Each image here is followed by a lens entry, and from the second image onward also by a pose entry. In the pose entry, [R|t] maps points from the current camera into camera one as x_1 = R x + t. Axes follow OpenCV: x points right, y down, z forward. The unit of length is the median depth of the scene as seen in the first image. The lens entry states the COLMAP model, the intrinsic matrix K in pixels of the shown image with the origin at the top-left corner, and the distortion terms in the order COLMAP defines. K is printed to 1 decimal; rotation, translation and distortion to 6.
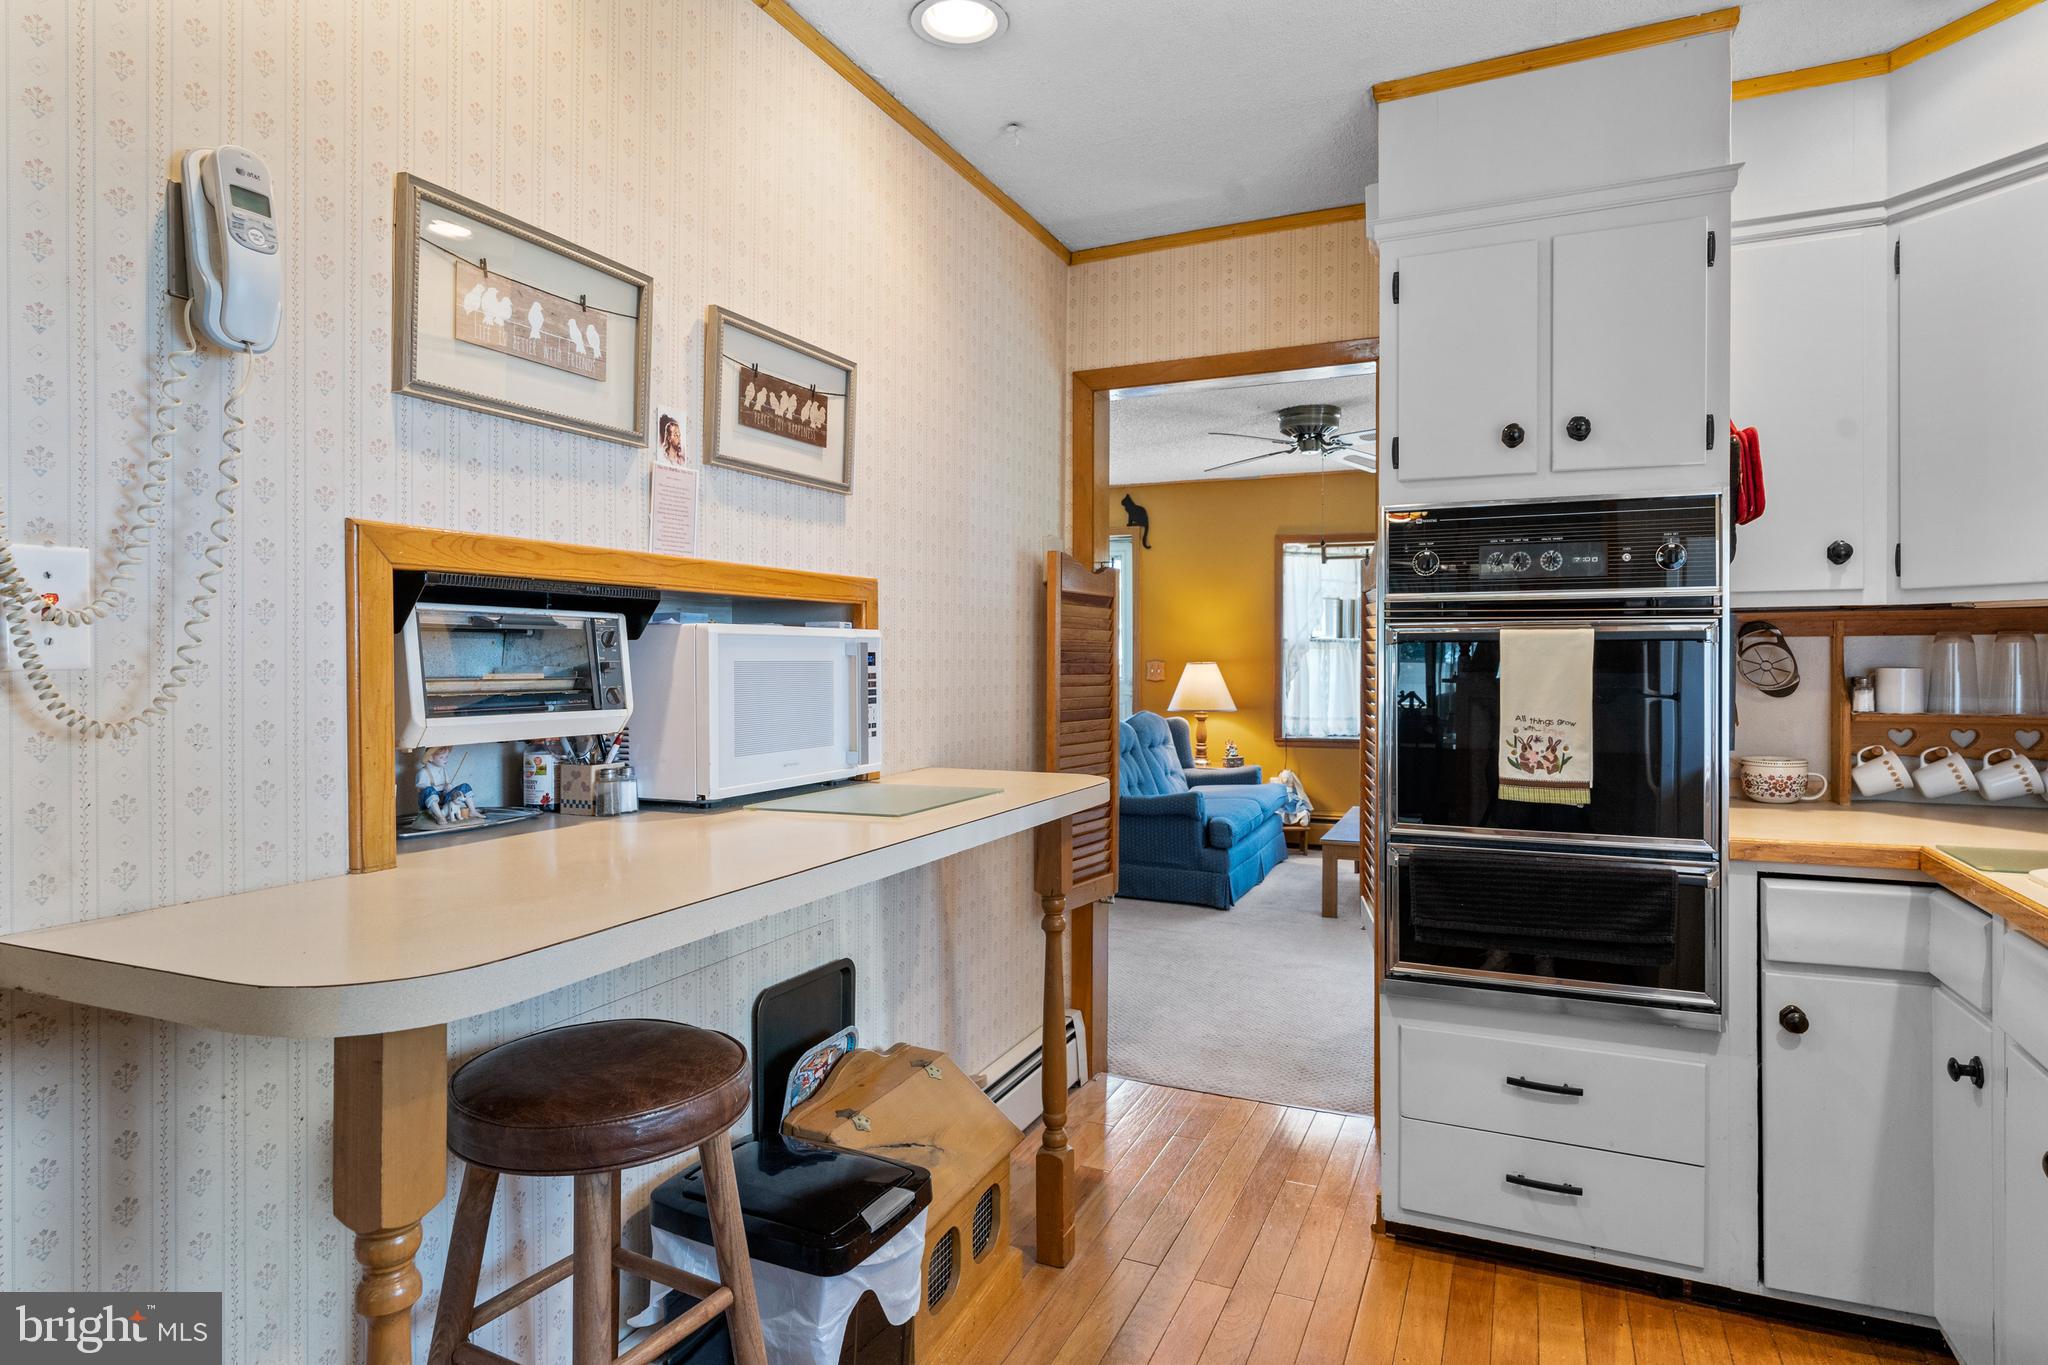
lens RADIAL K [[1110.9, 0, 1026.9], [0, 1110.9, 674.3], [0, 0, 1]] dist [-0.002063, -0.000122]
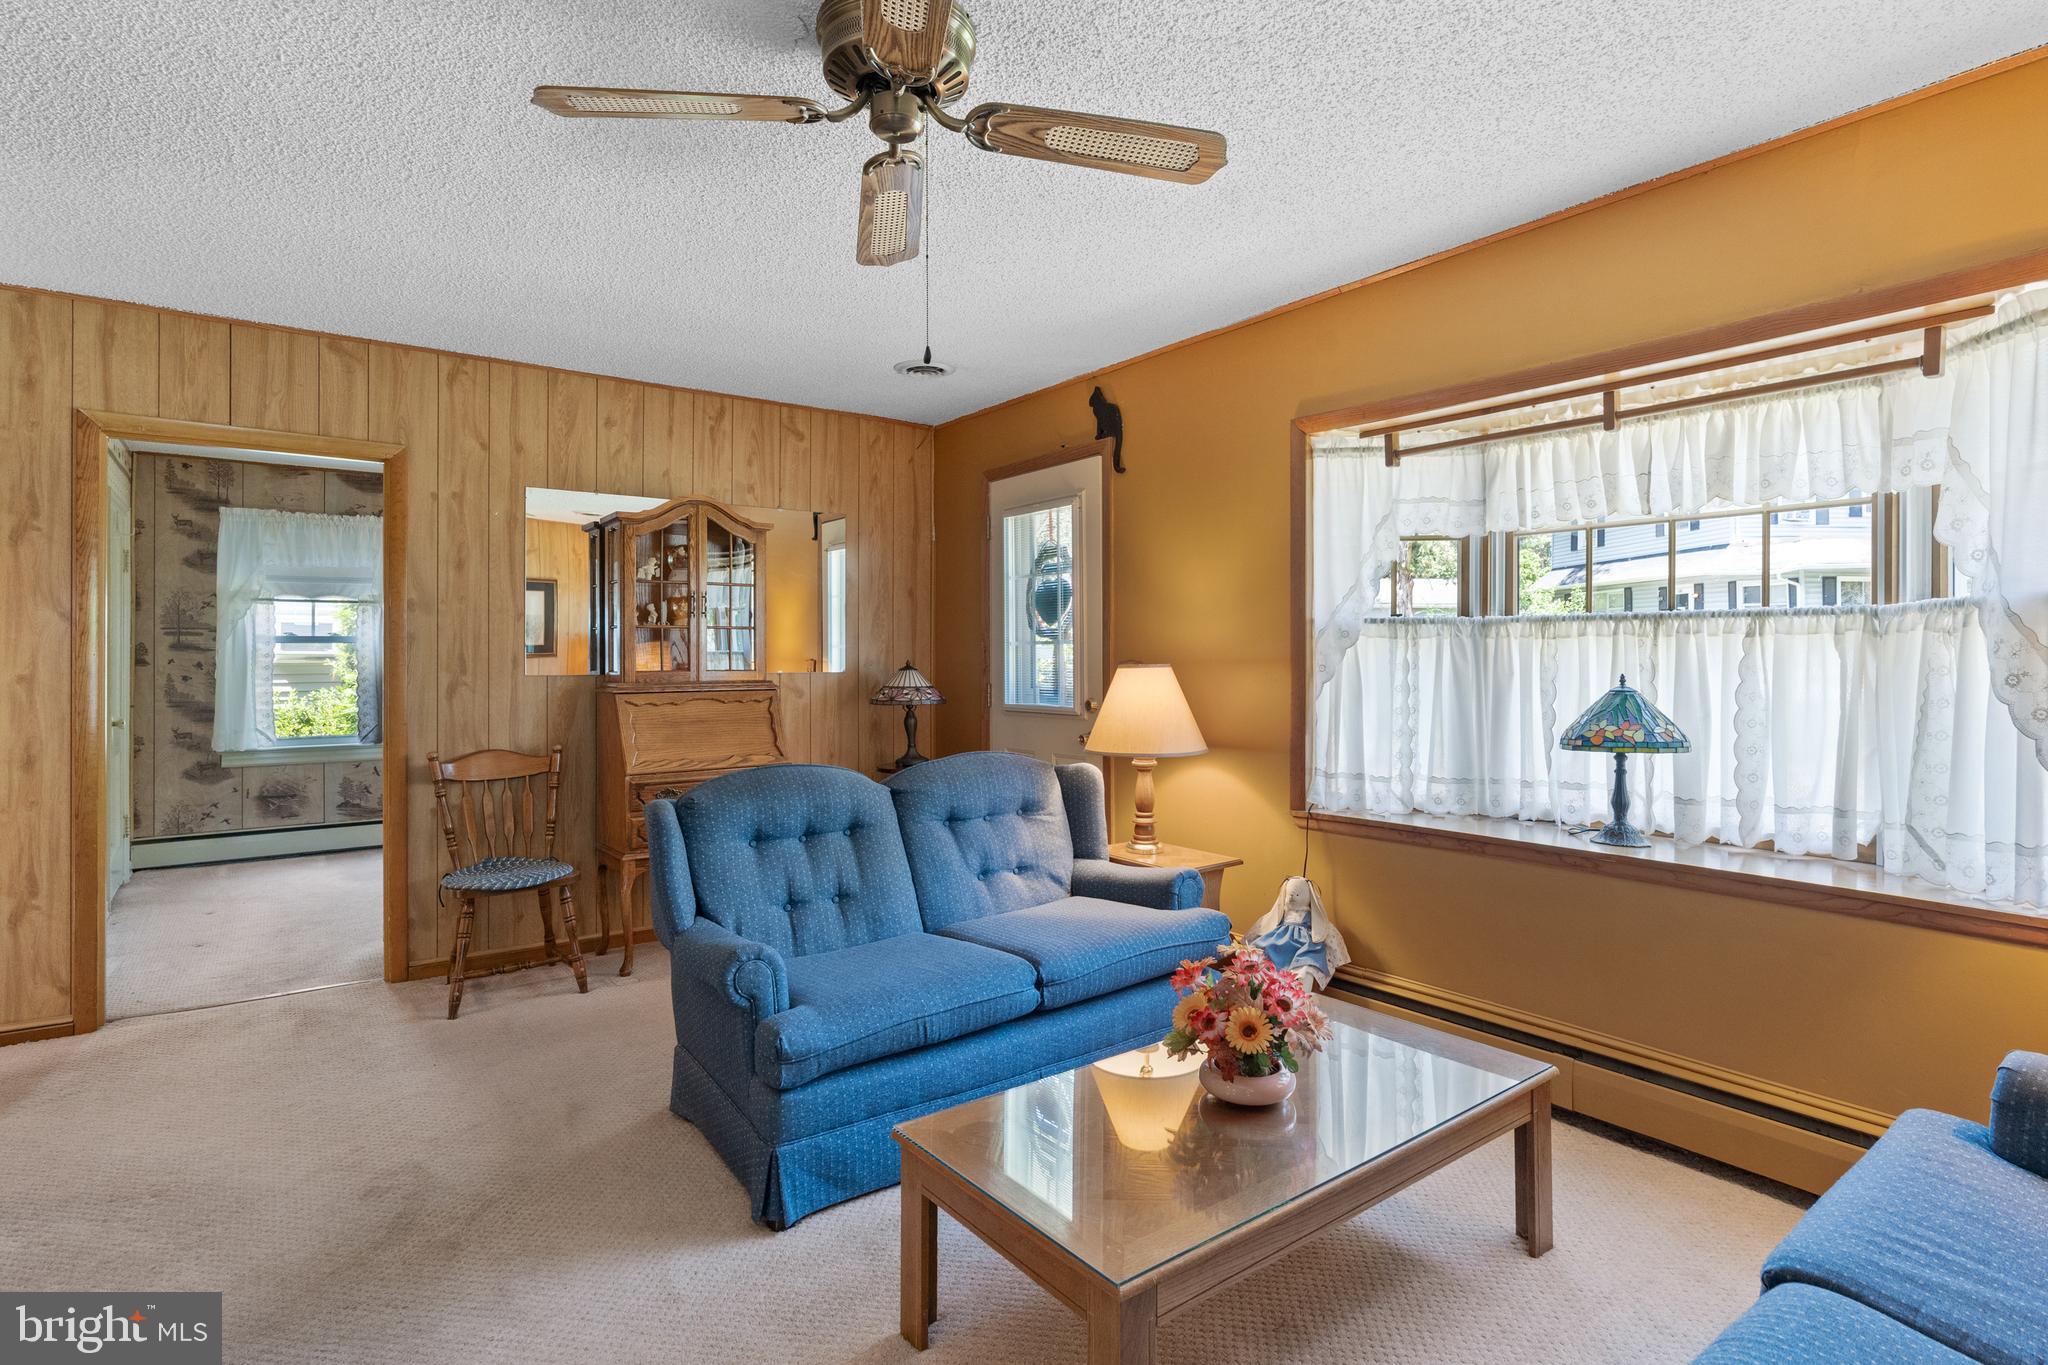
lens RADIAL K [[1040.2, 0, 1023.9], [0, 1040.2, 672.2], [0, 0, 1]] dist [-0.004289, -0.000747]
pose [[0.876496, 0.004391, -0.481389, 0.346612], [-0.007857, 0.999956, -0.005184, -0.003718], [0.481345, 0.008326, 0.876492, 0.514700]]
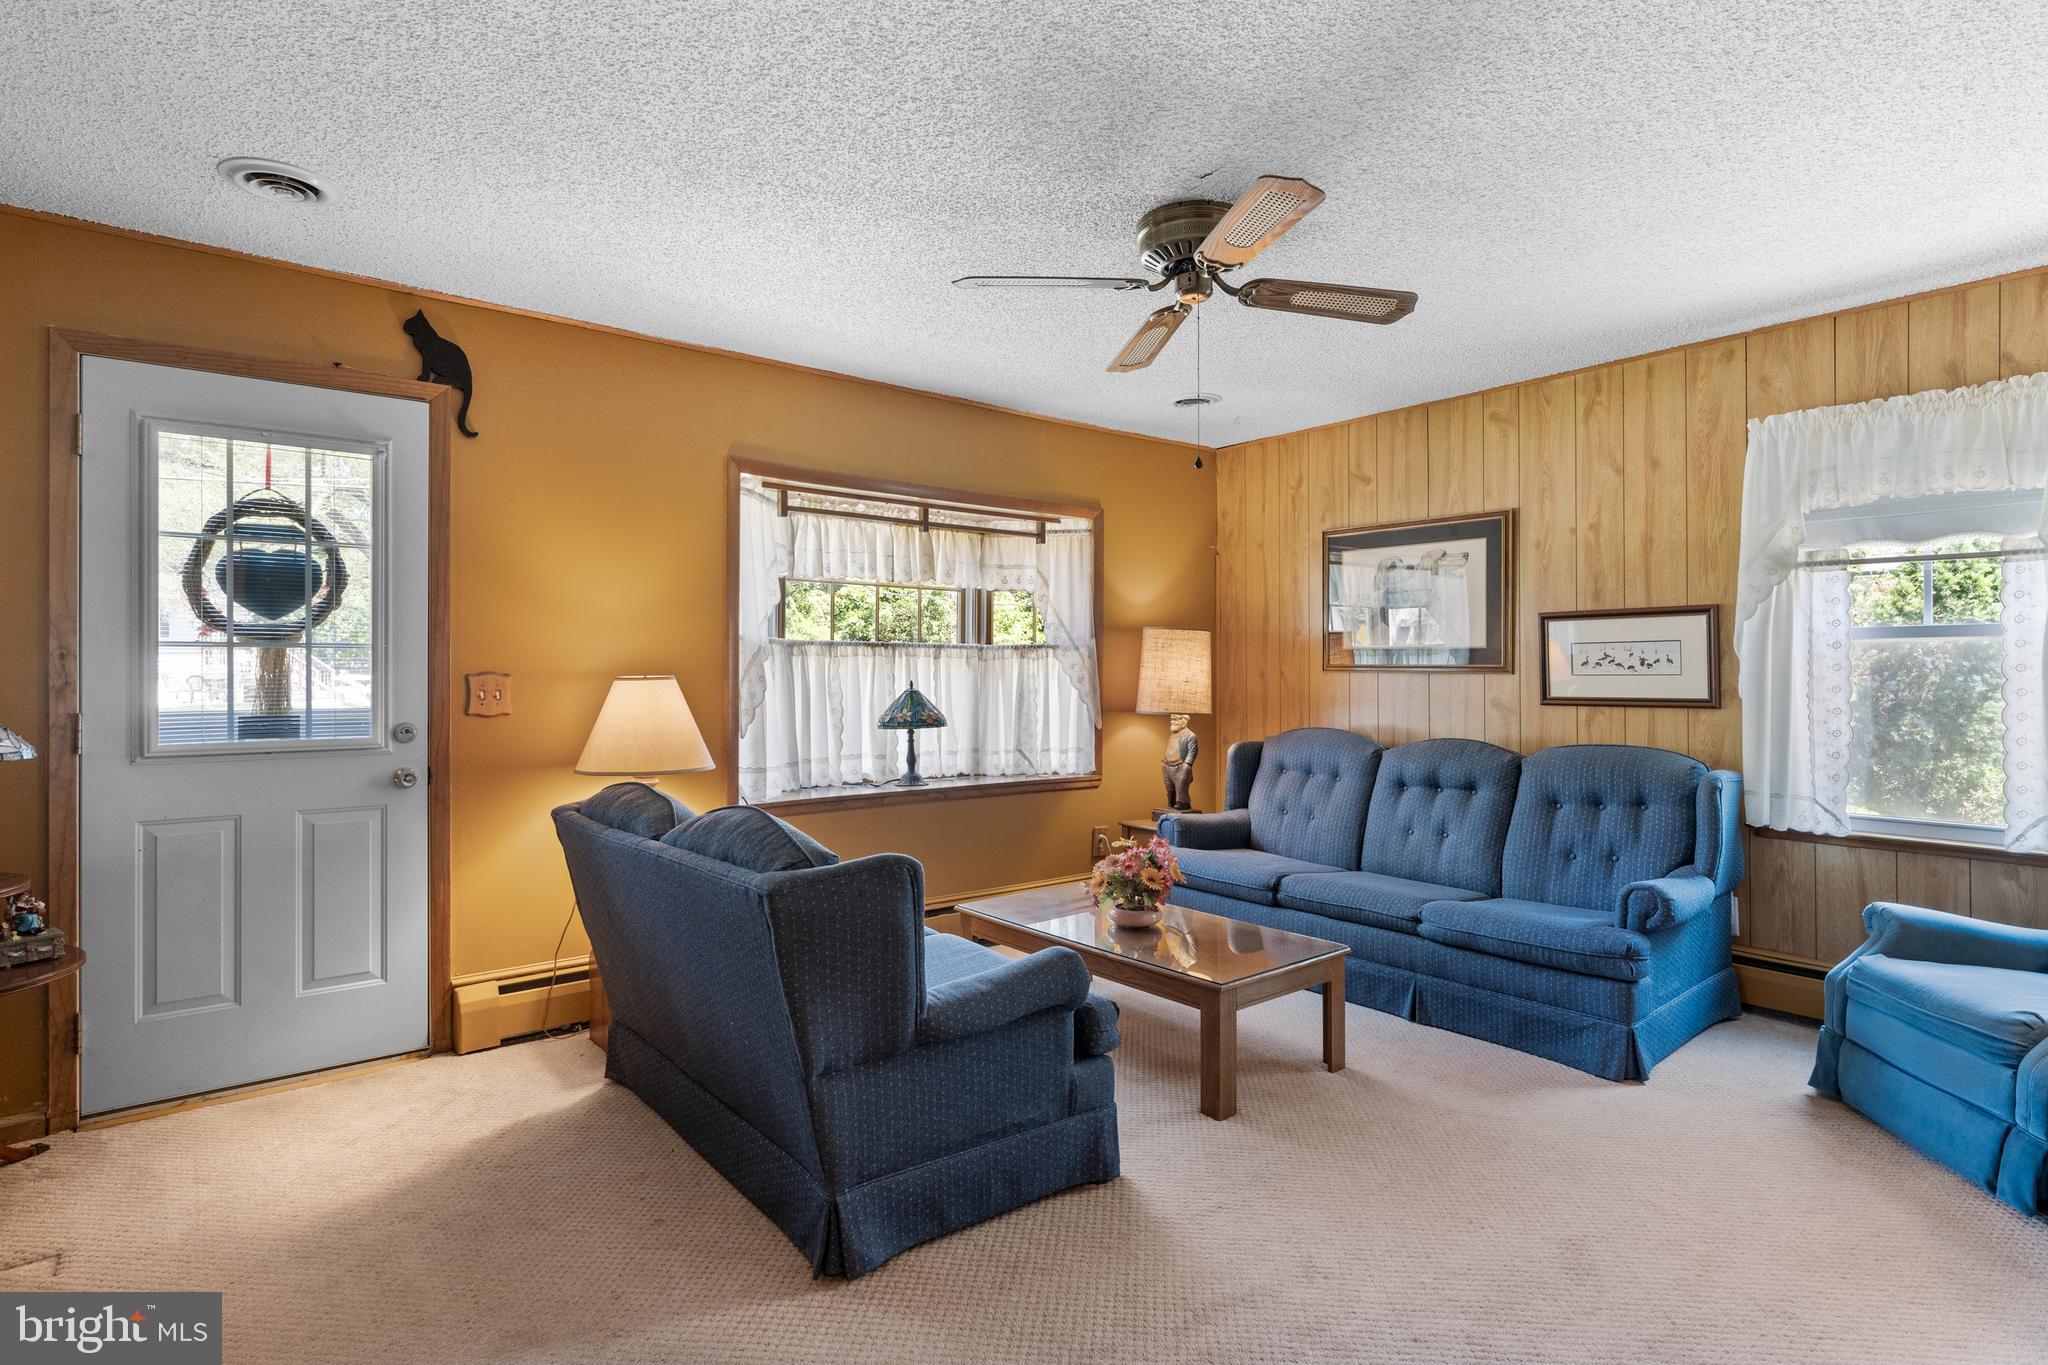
lens RADIAL K [[1040.2, 0, 1032.6], [0, 1040.2, 674.6], [0, 0, 1]] dist [-0.004289, -0.000747]
pose [[0.439198, -0.002456, 0.898387, -0.192052], [0.019731, 0.999781, -0.006913, -0.004582], [-0.898174, 0.020762, 0.439151, 0.622130]]
